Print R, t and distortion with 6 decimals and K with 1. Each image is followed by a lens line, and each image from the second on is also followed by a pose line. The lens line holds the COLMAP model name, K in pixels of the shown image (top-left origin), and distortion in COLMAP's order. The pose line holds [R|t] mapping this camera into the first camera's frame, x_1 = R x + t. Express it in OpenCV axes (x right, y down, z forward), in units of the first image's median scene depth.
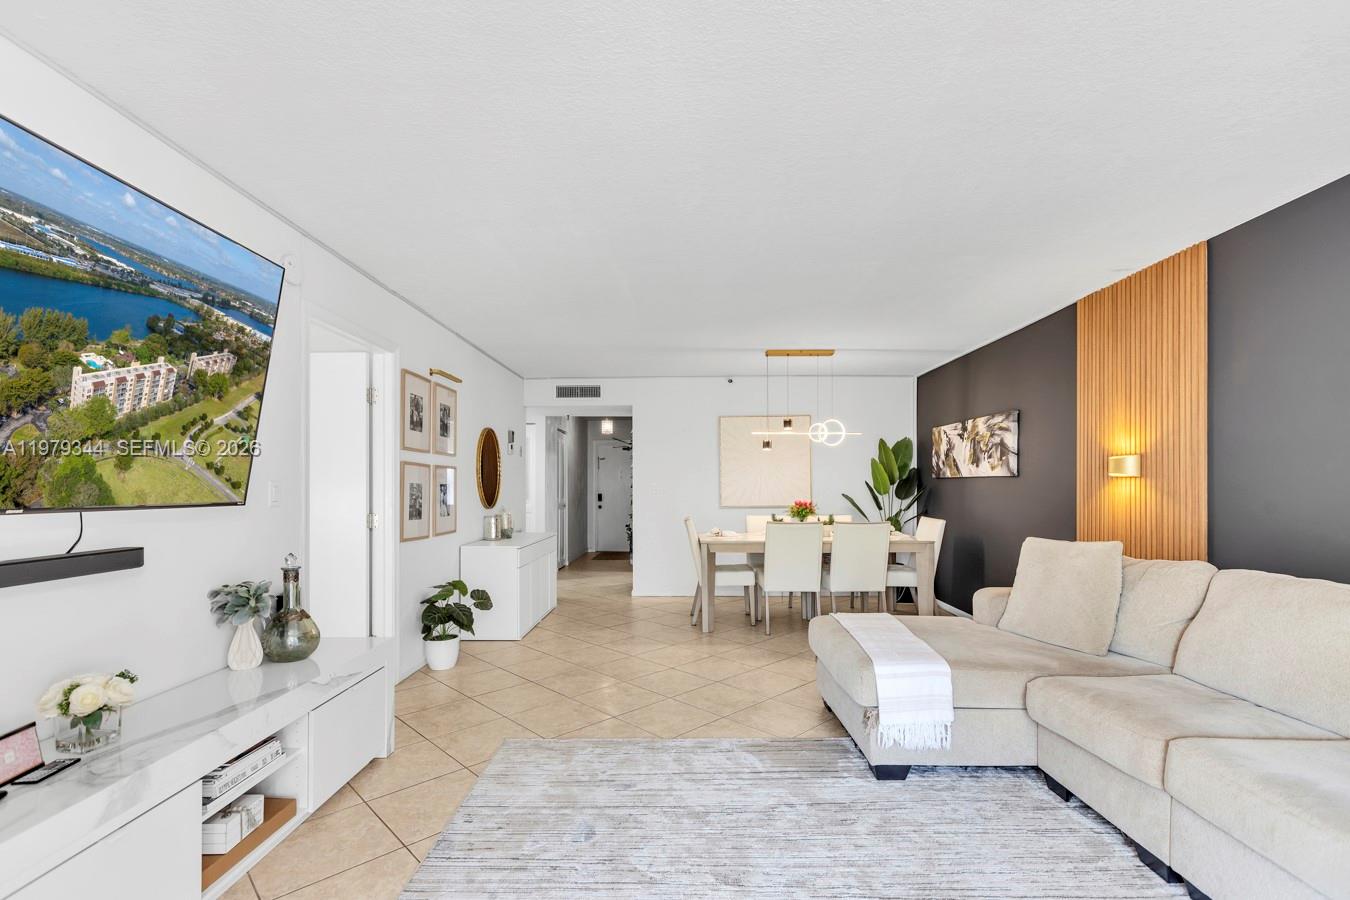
lens RADIAL K [[608.5, 0, 674.0], [0, 608.5, 484.6], [0, 0, 1]] dist [-0.000061, -0.000016]
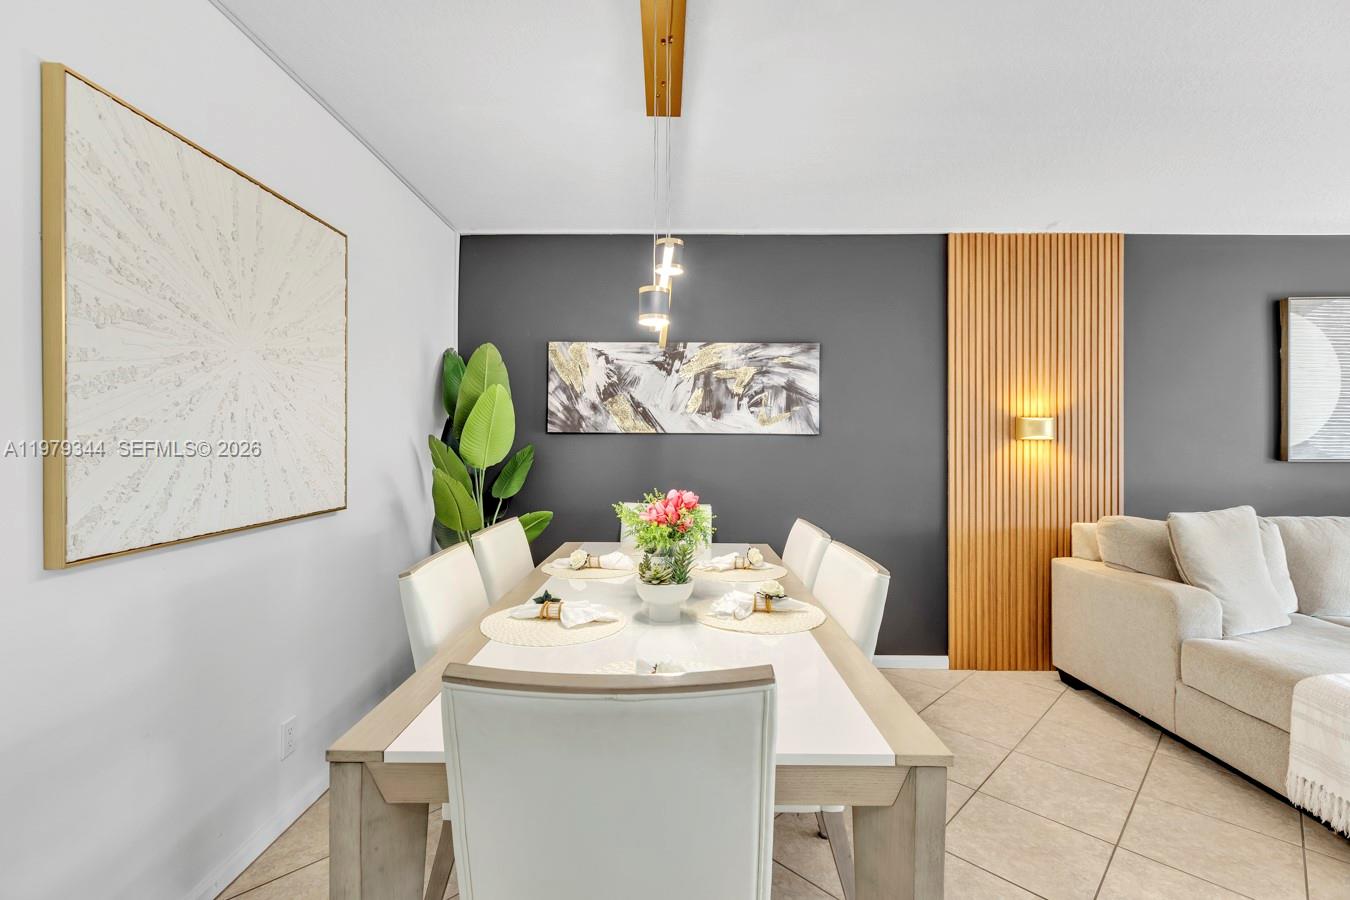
lens RADIAL K [[594.4, 0, 676.0], [0, 594.4, 445.1], [0, 0, 1]] dist [-0.004404, -0.000431]
pose [[-0.006331, 0.000825, 0.999980, -0.139670], [-0.006421, 0.999979, -0.000866, 0.000257], [-0.999959, -0.006426, -0.006326, 1.120429]]
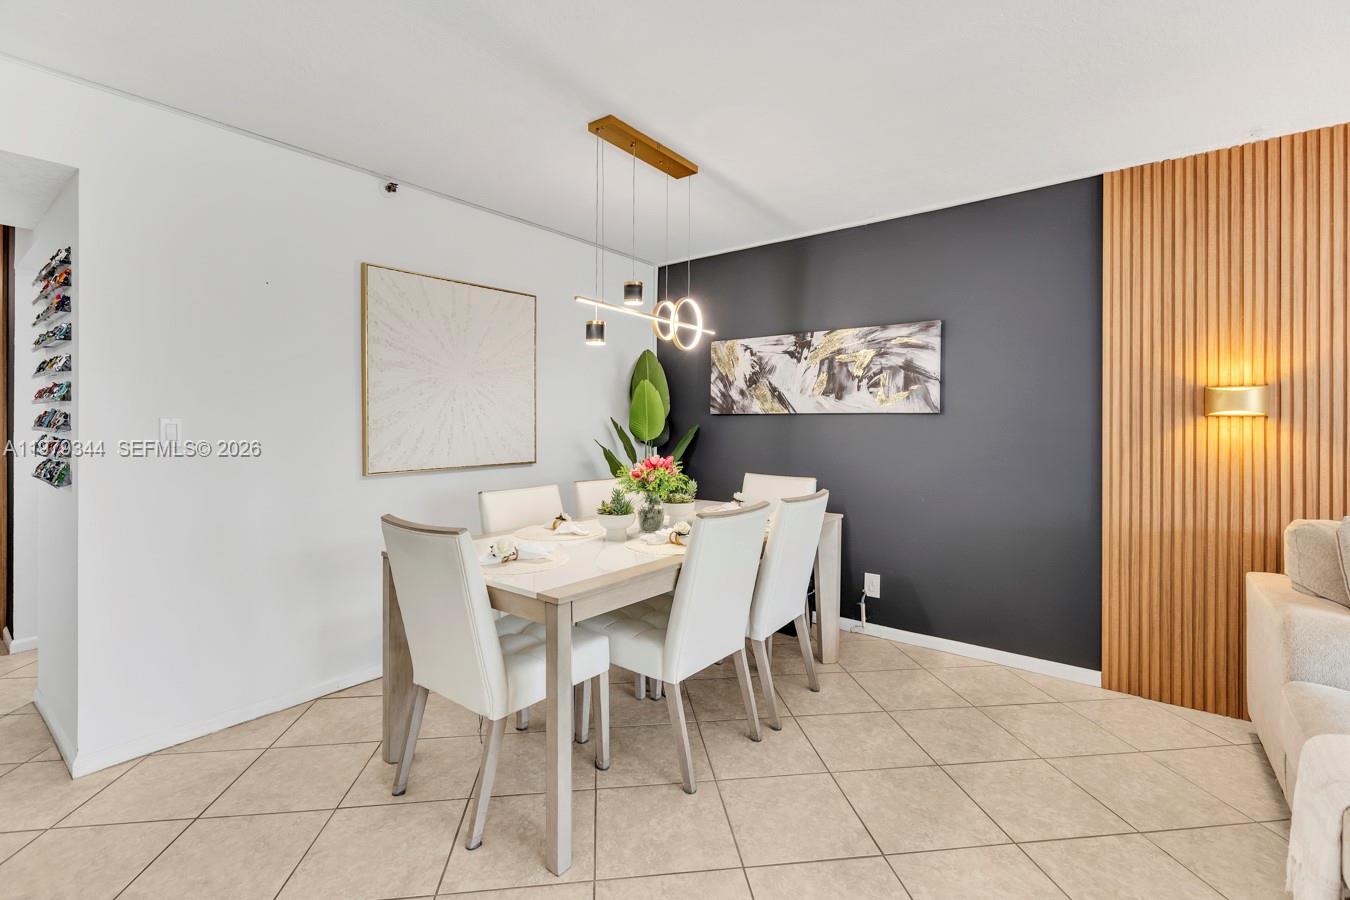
lens RADIAL K [[604.9, 0, 675.2], [0, 604.9, 425.7], [0, 0, 1]] dist [-0.000598, -0.000206]
pose [[0.604274, 0.001117, 0.796776, -0.180917], [-0.005469, 0.999981, 0.002746, 0.000553], [-0.796758, -0.006017, 0.604269, 0.781136]]
